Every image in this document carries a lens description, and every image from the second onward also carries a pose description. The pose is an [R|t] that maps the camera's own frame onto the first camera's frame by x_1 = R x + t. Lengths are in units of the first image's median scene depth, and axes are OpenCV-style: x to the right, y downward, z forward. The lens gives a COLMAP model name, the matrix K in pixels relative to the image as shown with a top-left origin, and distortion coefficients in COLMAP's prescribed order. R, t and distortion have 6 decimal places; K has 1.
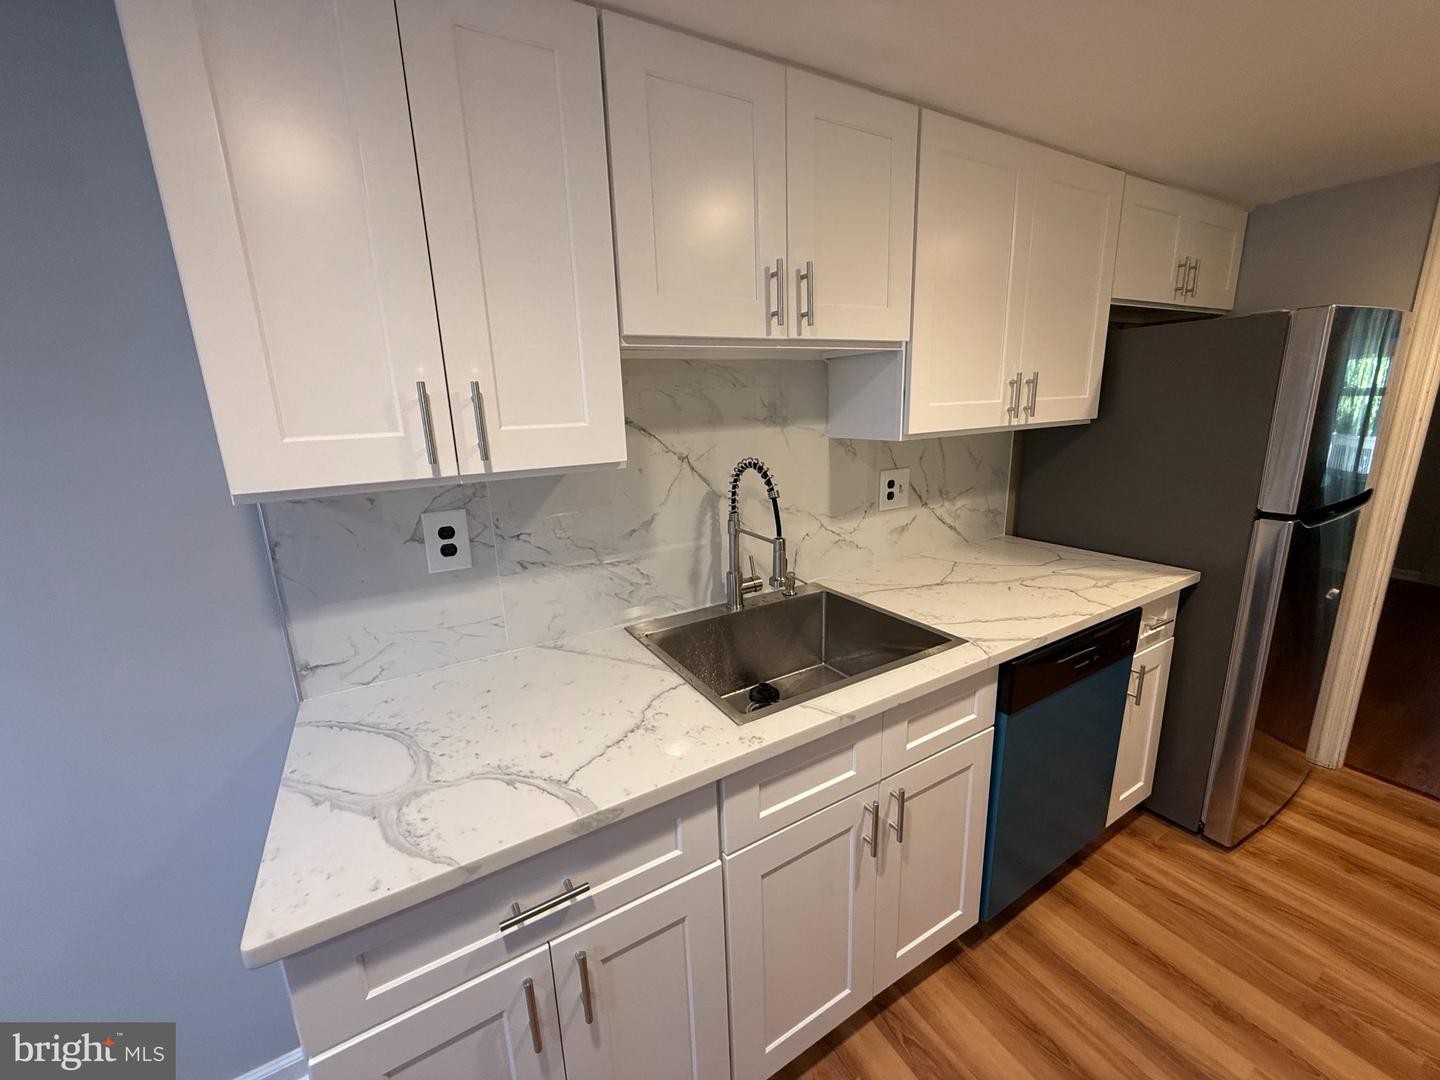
lens RADIAL K [[574.0, 0, 716.6], [0, 574.0, 540.8], [0, 0, 1]] dist [0.000053, -0.000383]
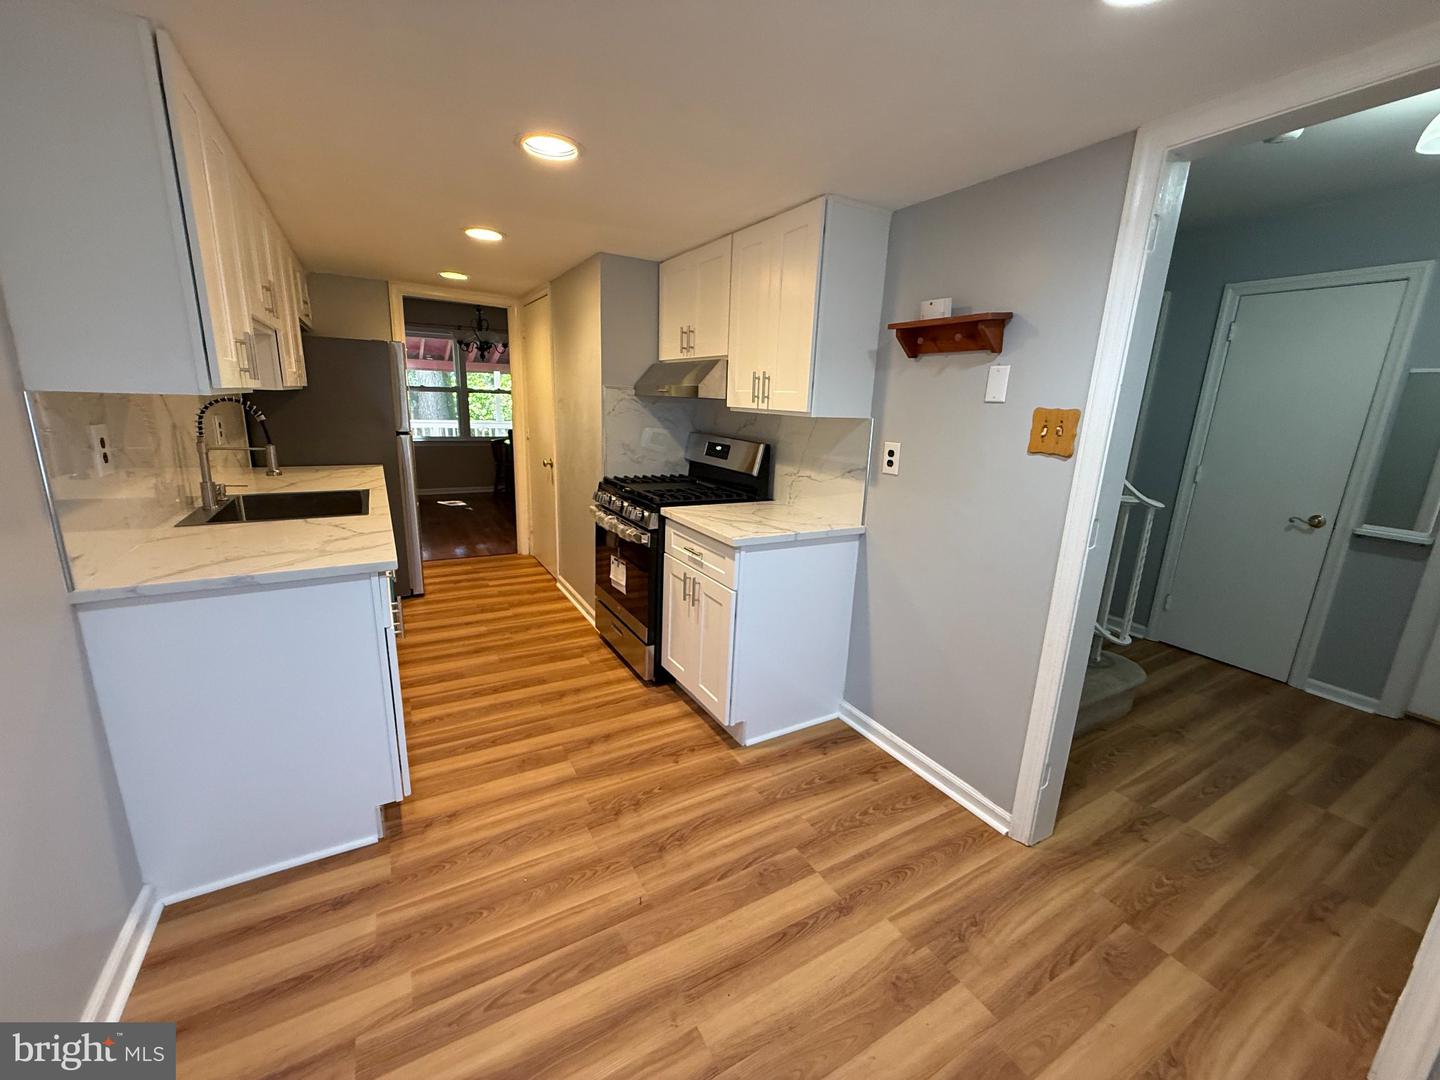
lens RADIAL K [[574.0, 0, 716.6], [0, 574.0, 540.8], [0, 0, 1]] dist [0.000053, -0.000383]
pose [[0.003542, -0.203099, 0.979152, -1.274156], [0.191549, 0.961164, 0.198675, 0.144559], [-0.981477, 0.186852, 0.042308, -0.212265]]
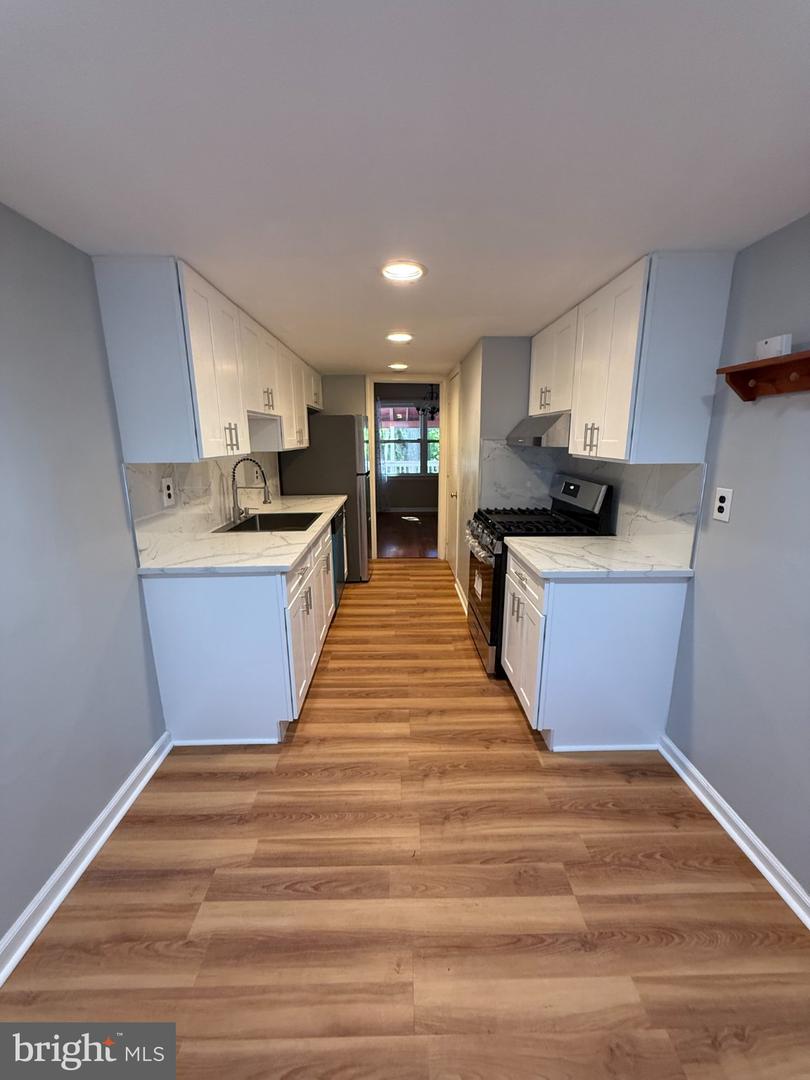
lens RADIAL K [[430.5, 0, 405.0], [0, 430.5, 540.0], [0, 0, 1]] dist [0.000053, -0.000383]
pose [[0.486113, -0.169120, 0.857375, -1.127972], [0.188614, 0.978276, 0.086028, 0.162404], [-0.853299, 0.119893, 0.507451, -0.463380]]
